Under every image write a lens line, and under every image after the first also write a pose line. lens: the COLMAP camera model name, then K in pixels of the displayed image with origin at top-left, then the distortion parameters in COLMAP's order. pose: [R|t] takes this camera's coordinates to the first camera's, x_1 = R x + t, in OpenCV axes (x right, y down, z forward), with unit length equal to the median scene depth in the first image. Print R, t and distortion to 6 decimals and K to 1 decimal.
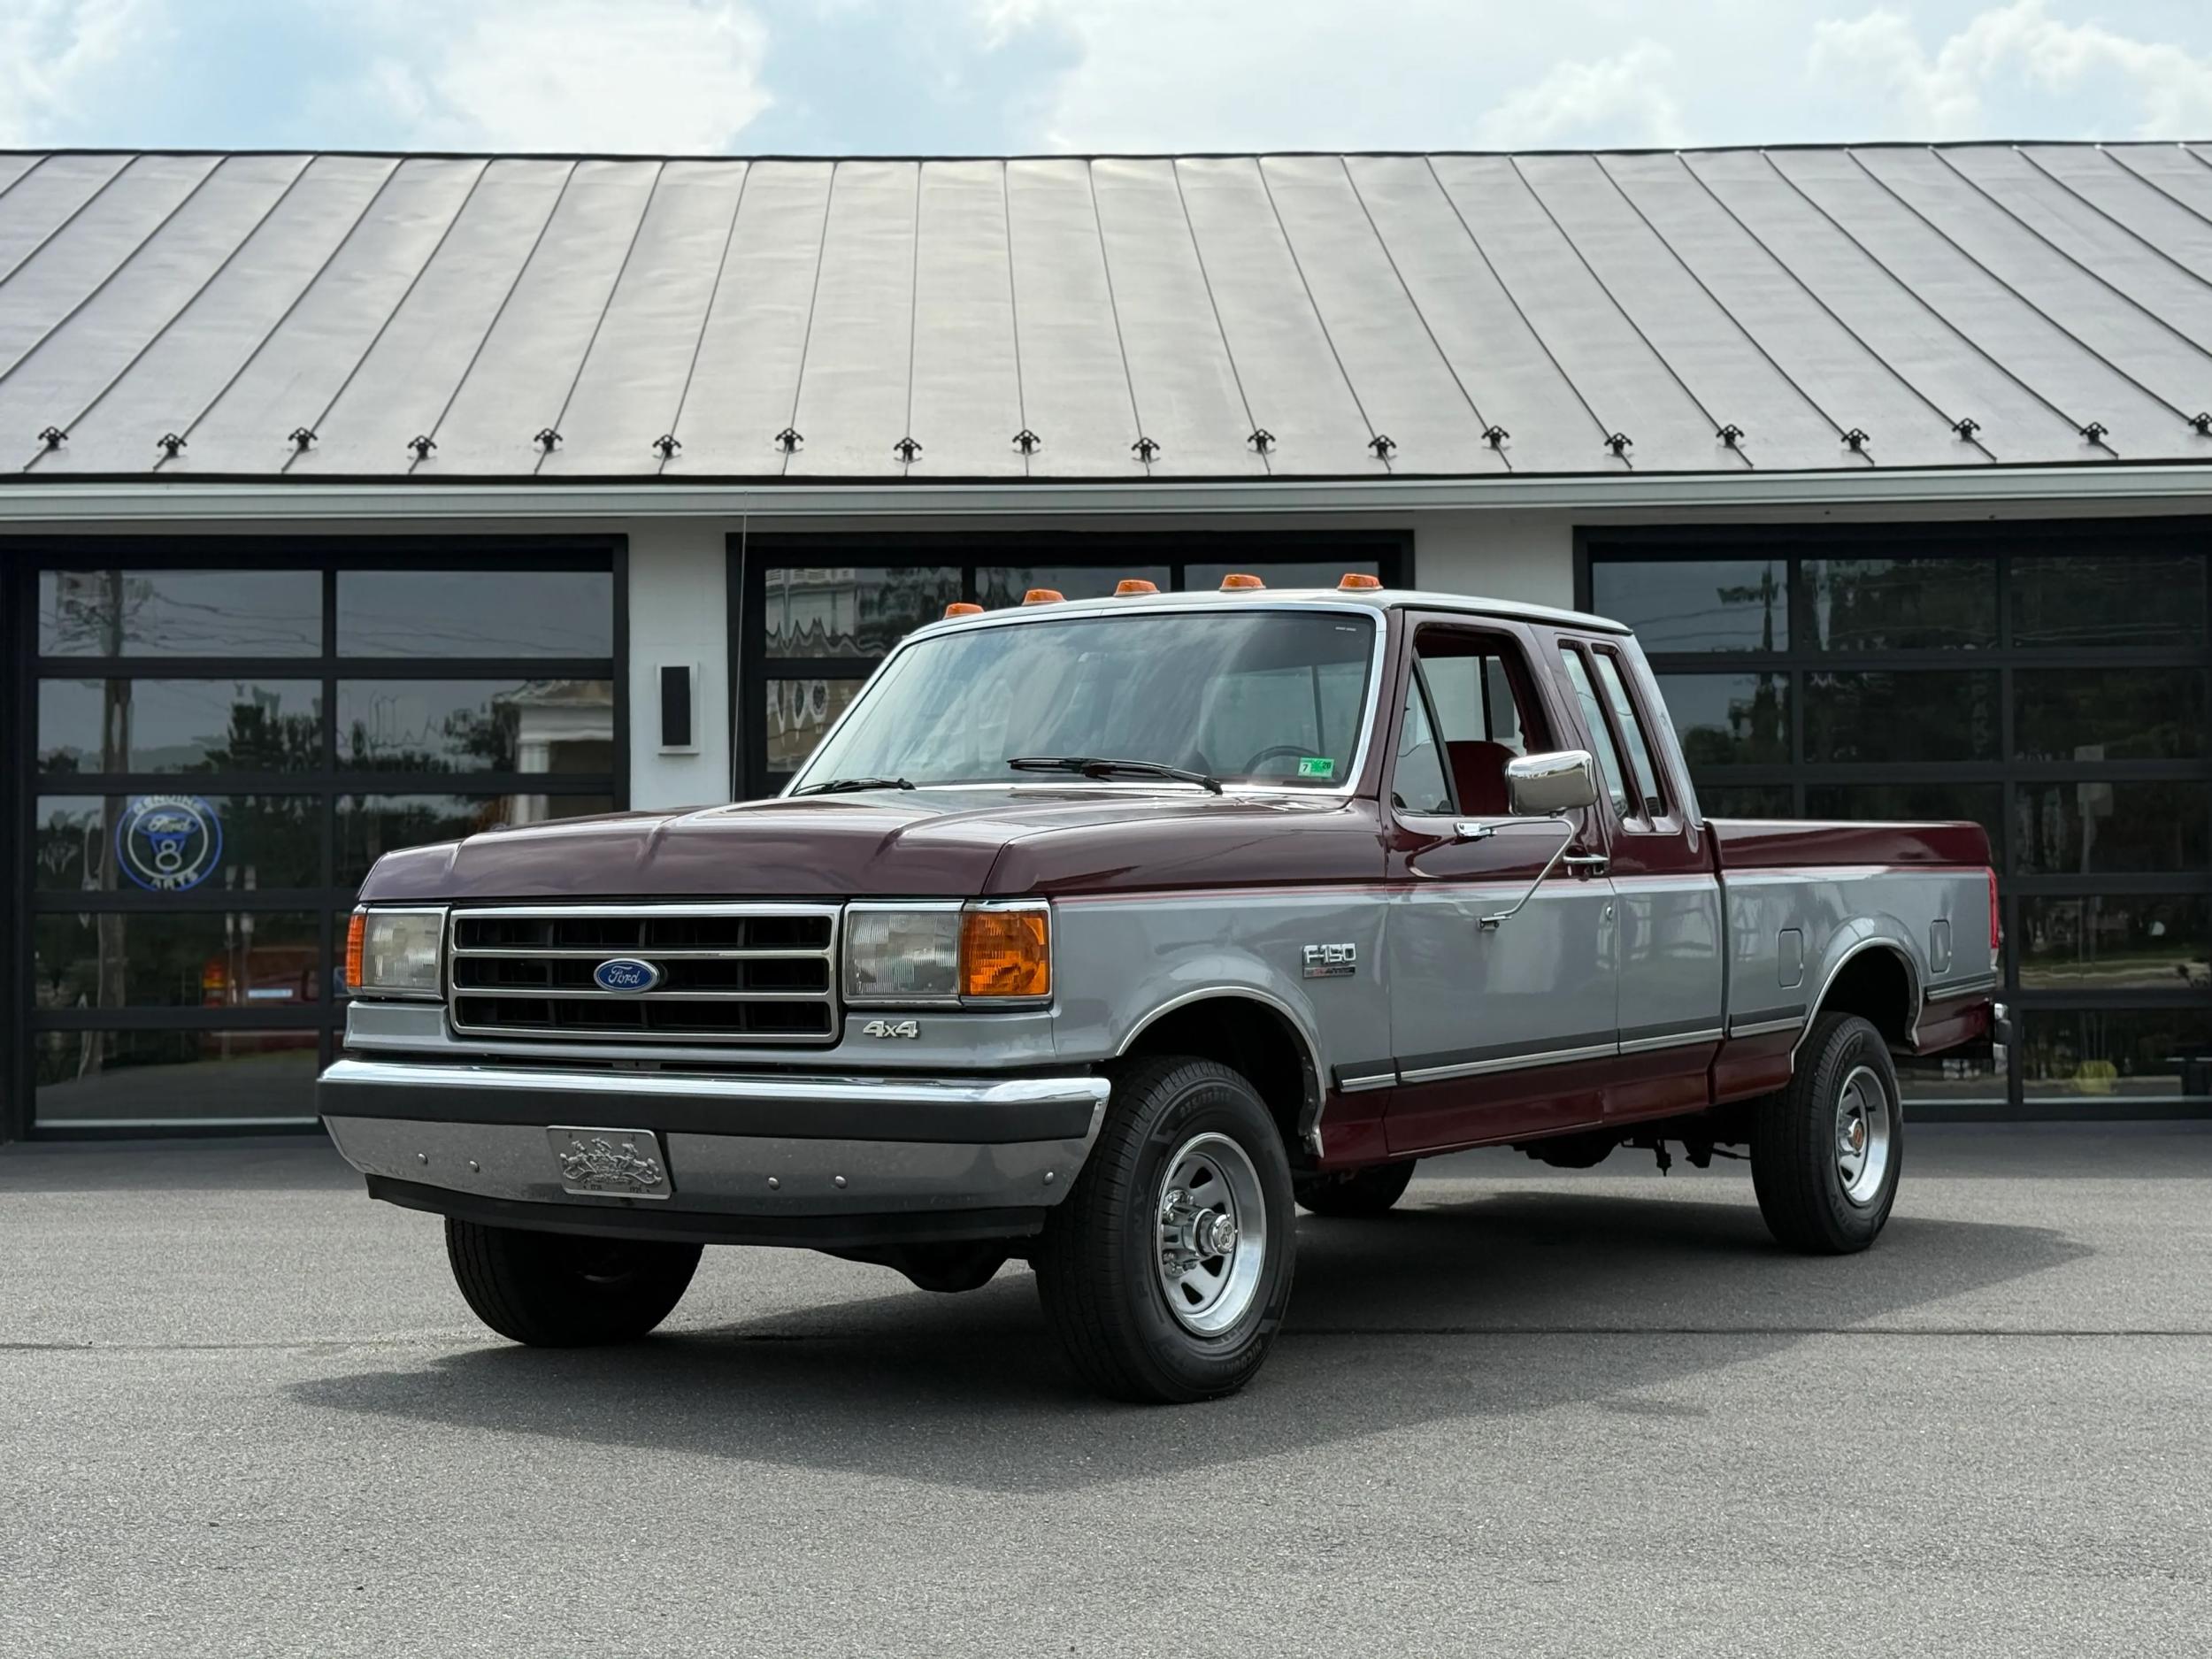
lens RADIAL K [[3105.6, 0, 1106.0], [0, 3105.6, 829.5], [0, 0, 1]] dist [0.152698, -0.098591]
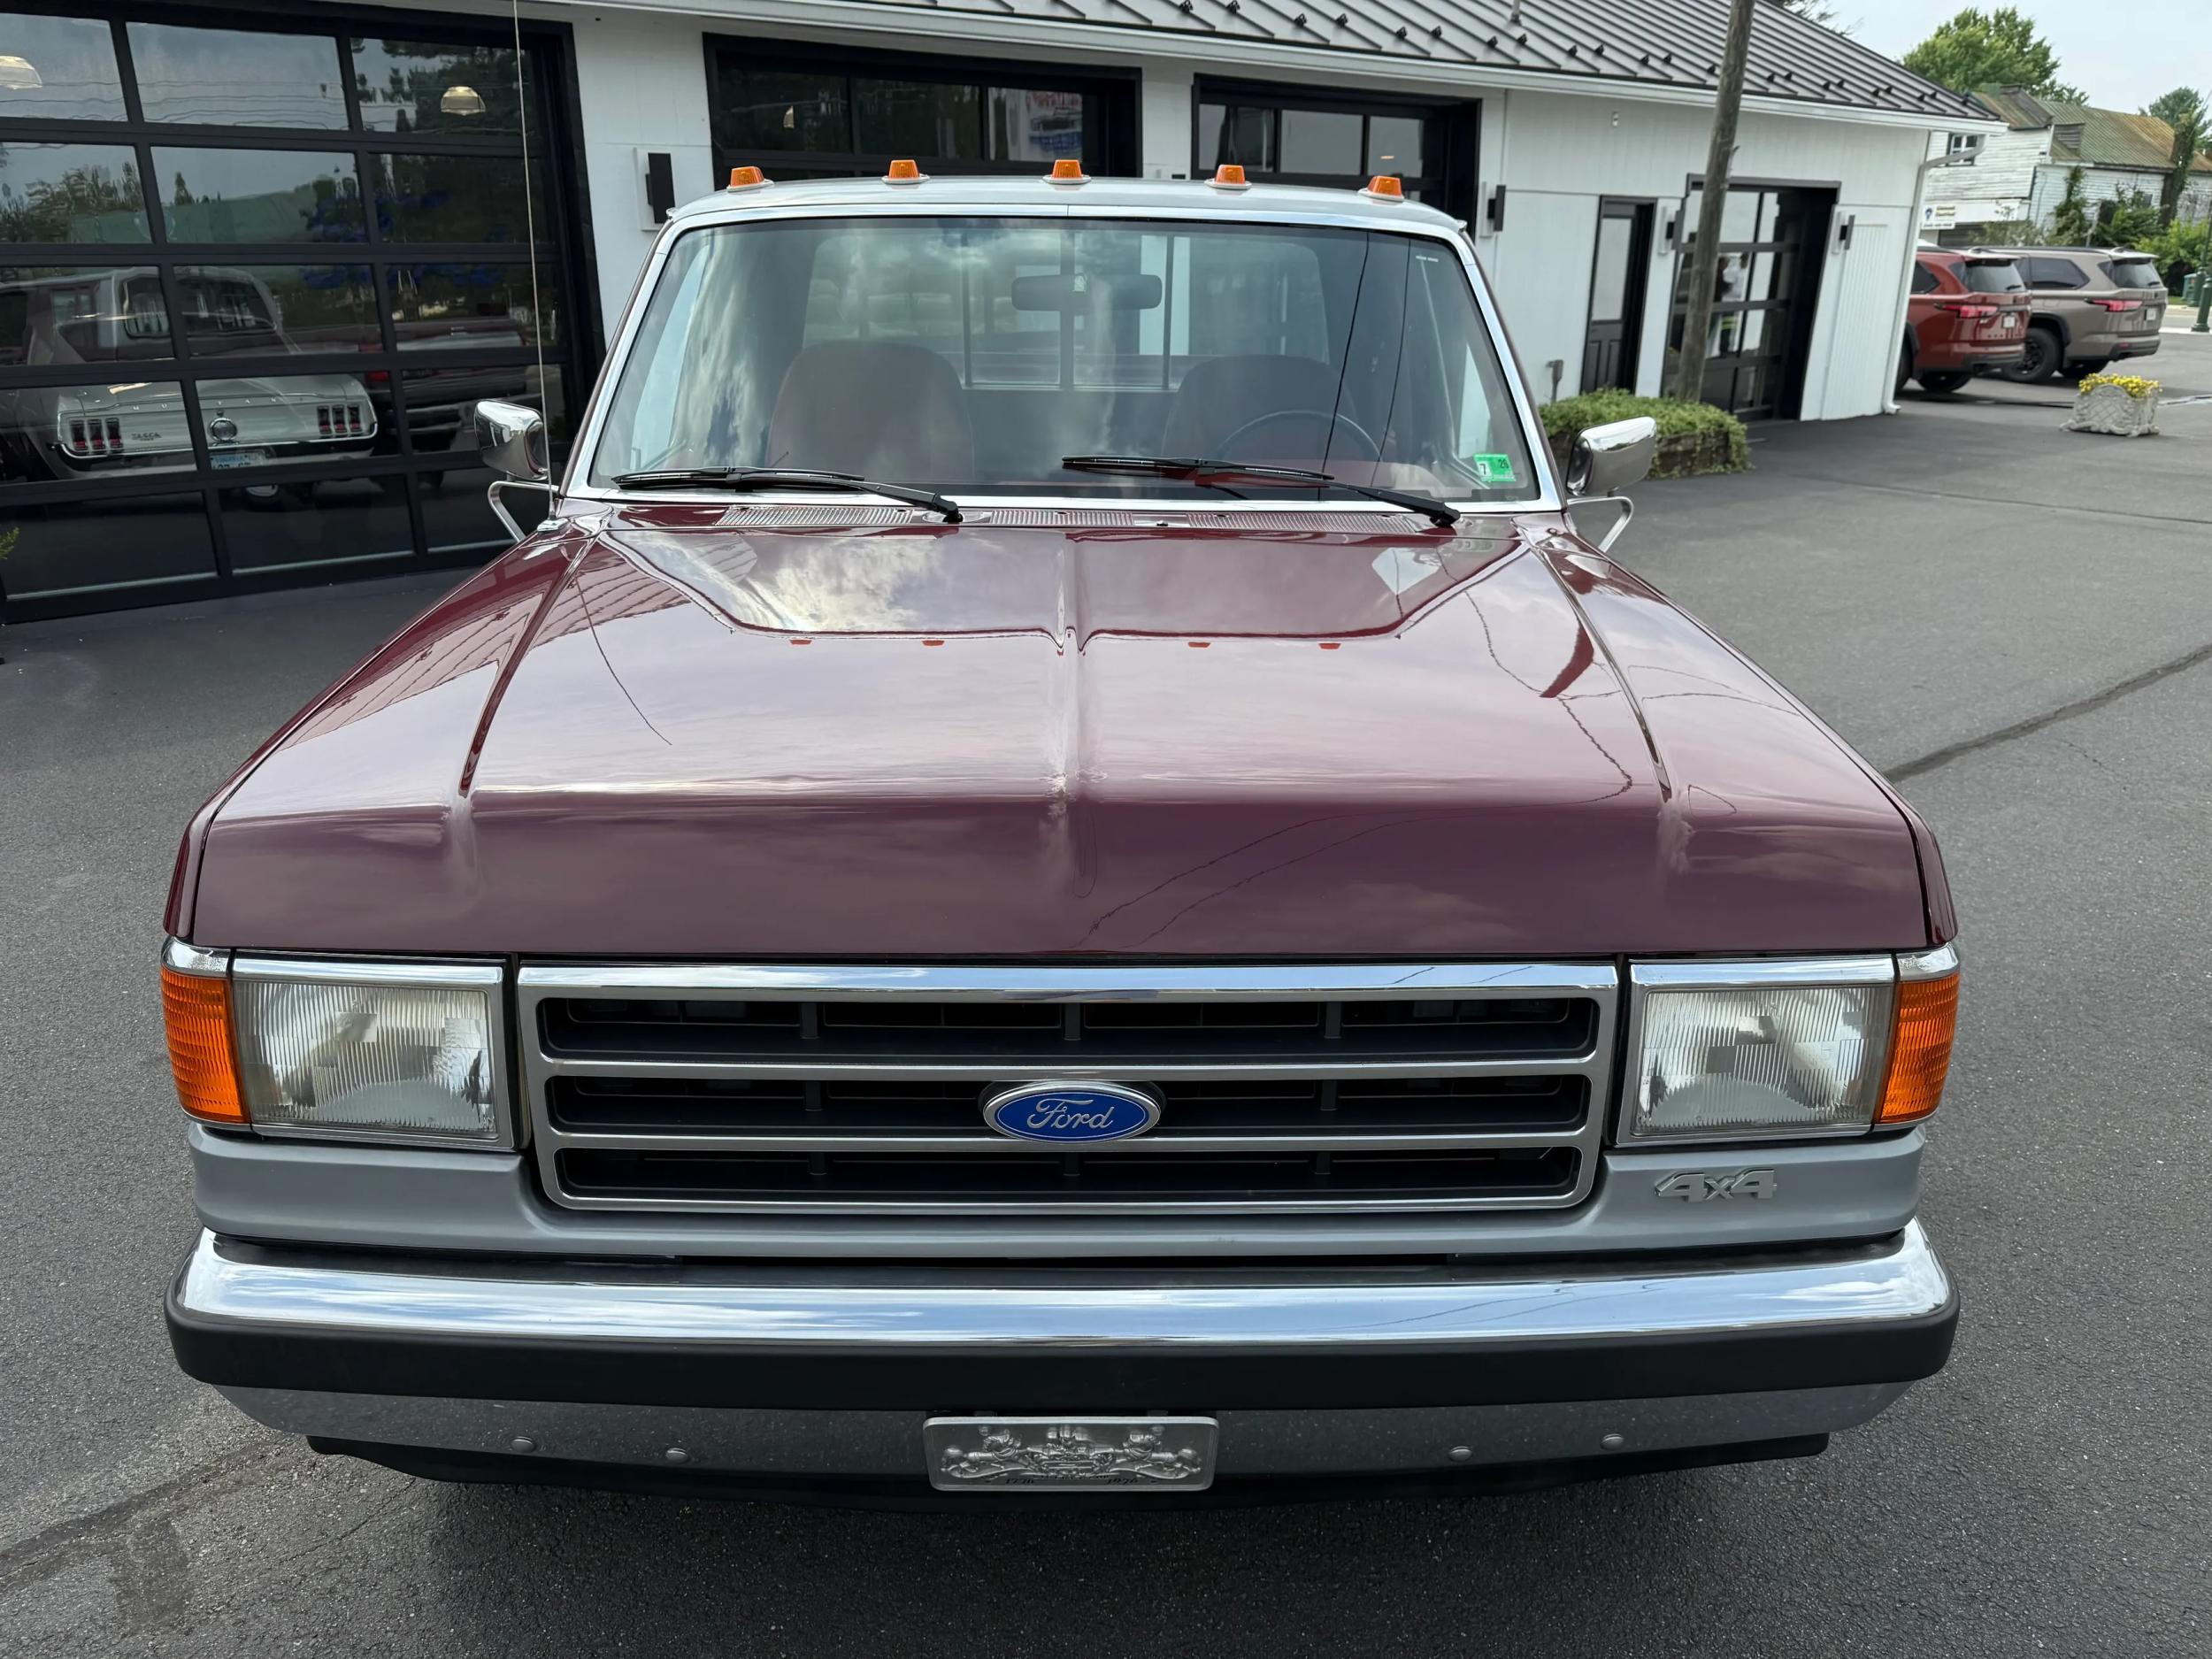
lens RADIAL K [[1617.2, 0, 1112.4], [0, 1617.2, 842.5], [0, 0, 1]] dist [-0.004821, -0.003759]
pose [[0.800904, -0.192726, 0.566930, -0.218153], [-0.031882, 0.931720, 0.361775, -0.065296], [-0.597944, -0.307821, 0.740074, 0.628659]]
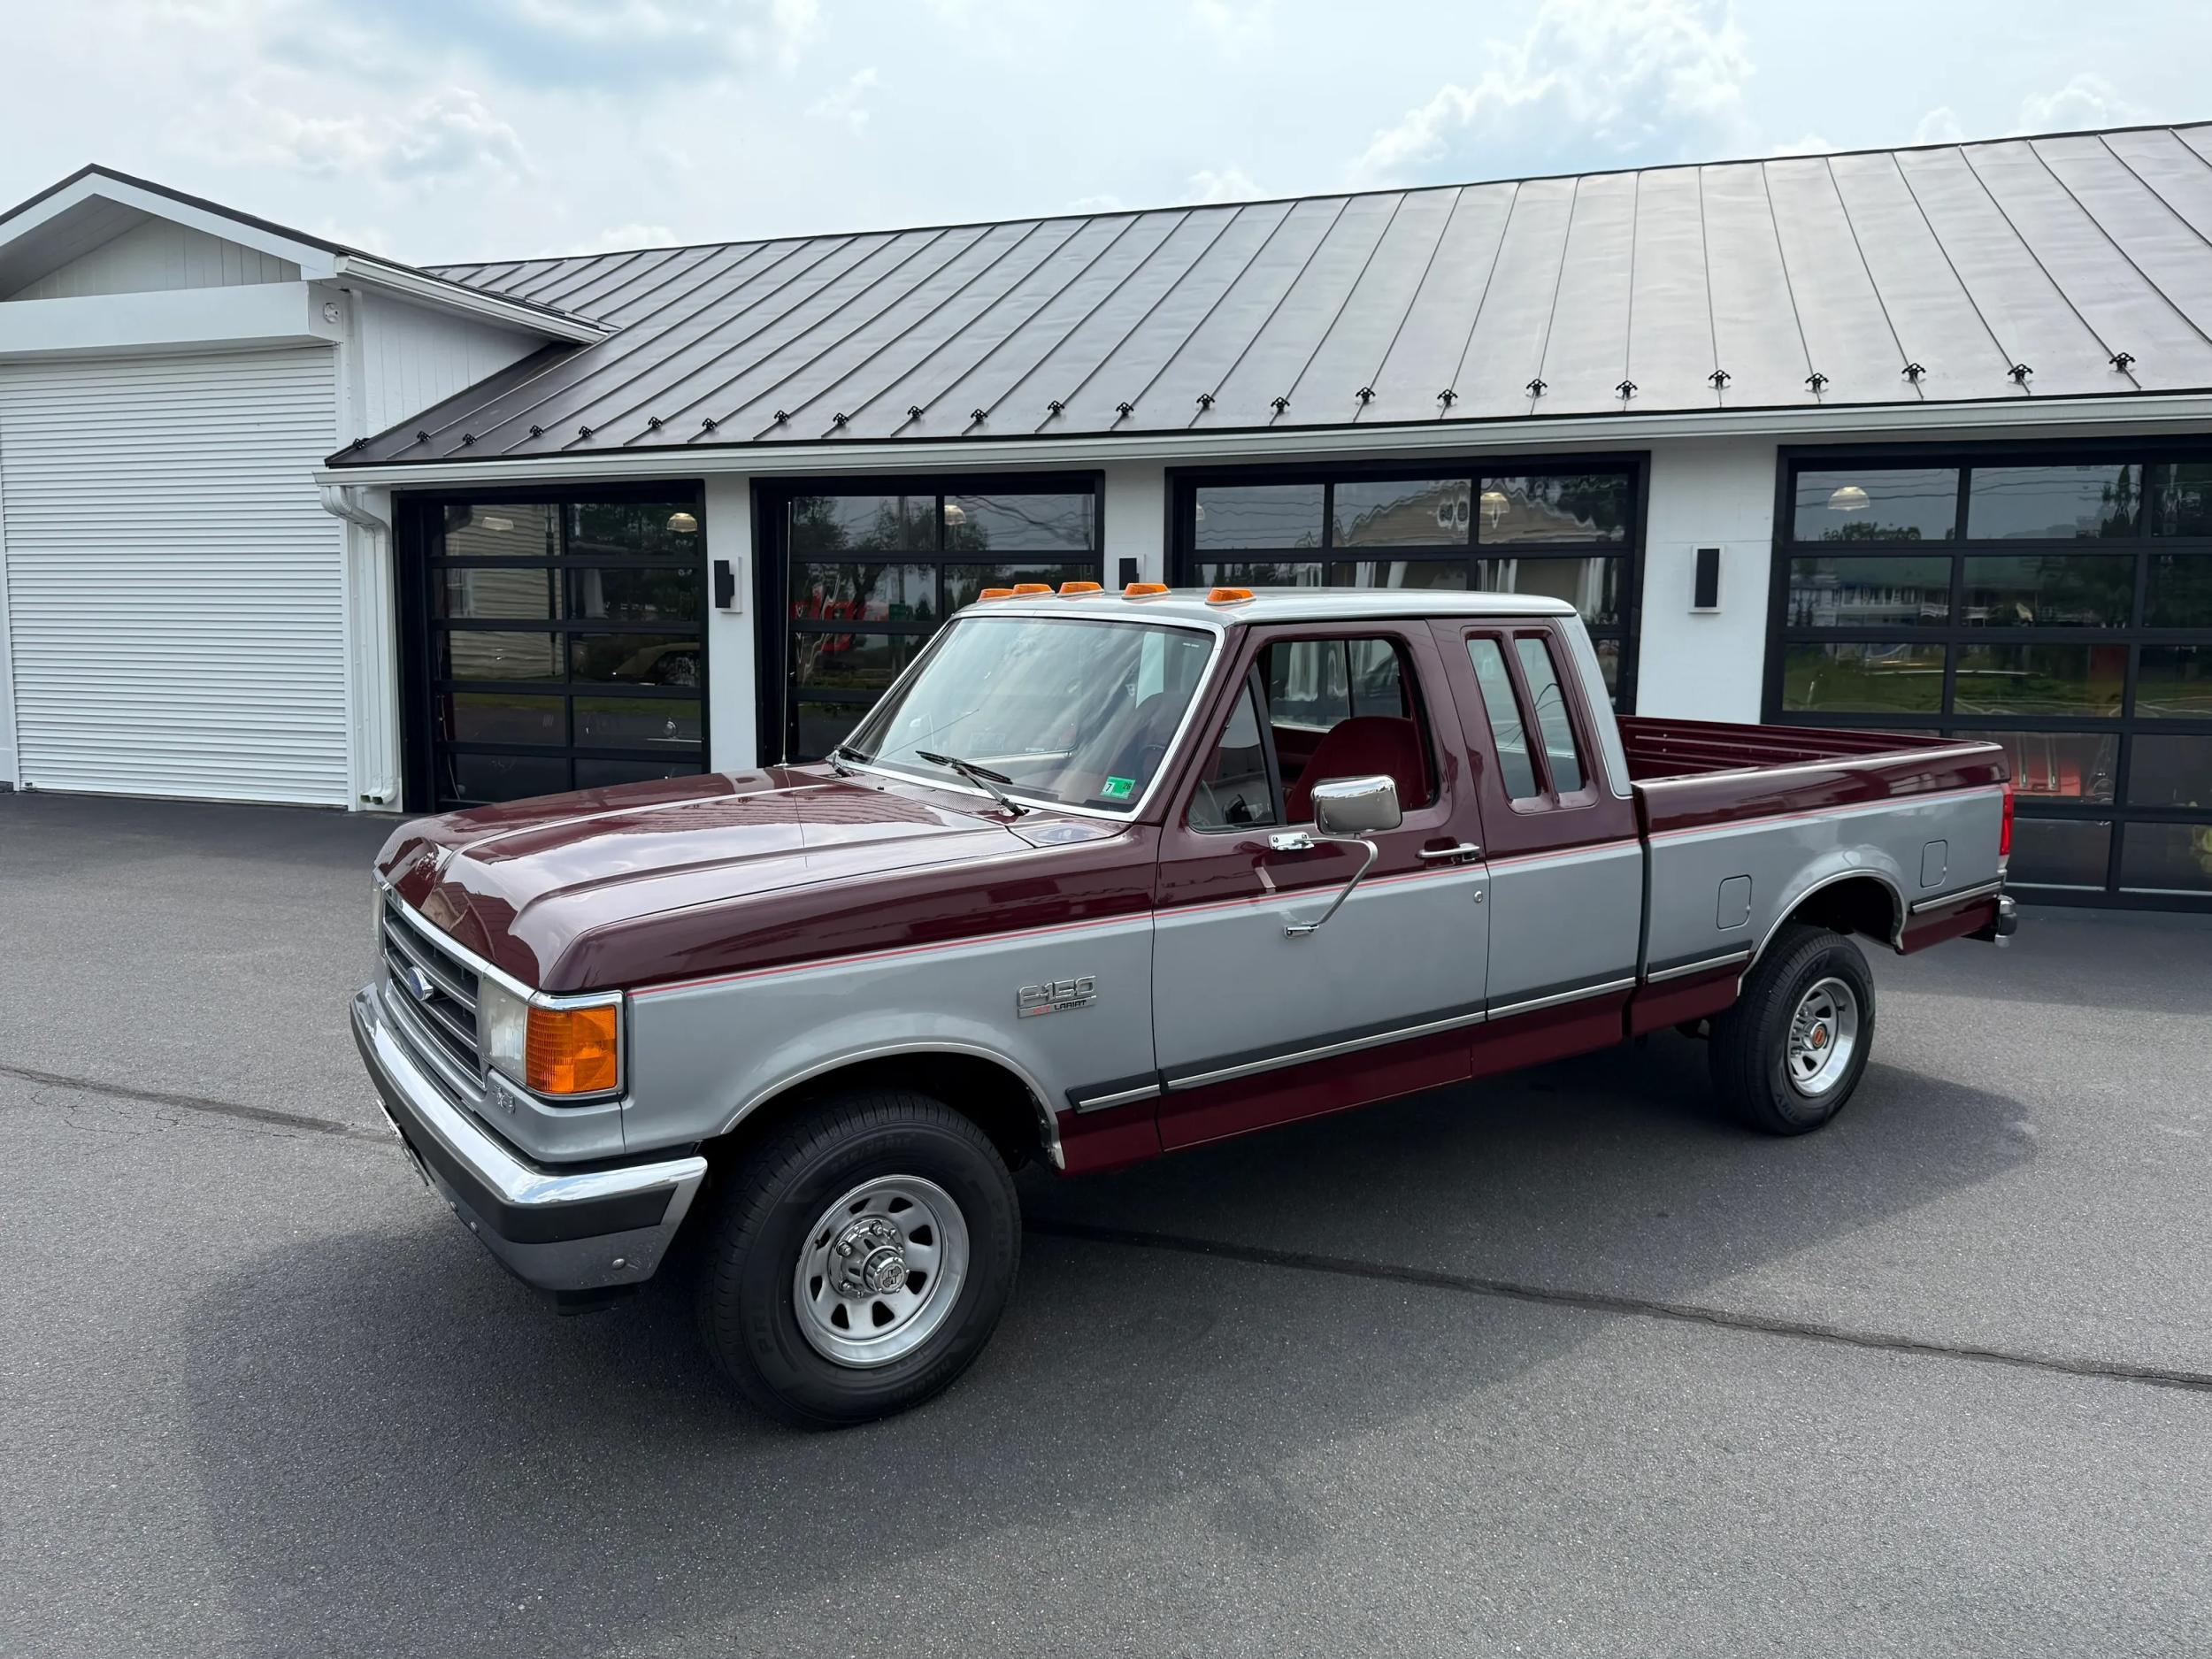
lens RADIAL K [[1571.0, 0, 1088.4], [0, 1571.0, 824.7], [0, 0, 1]] dist [0.073321, -0.108334]
pose [[0.934249, 0.061577, -0.351265, 0.213012], [-0.003690, 0.986597, 0.163136, -0.081736], [0.356602, -0.151114, 0.921954, 0.427147]]
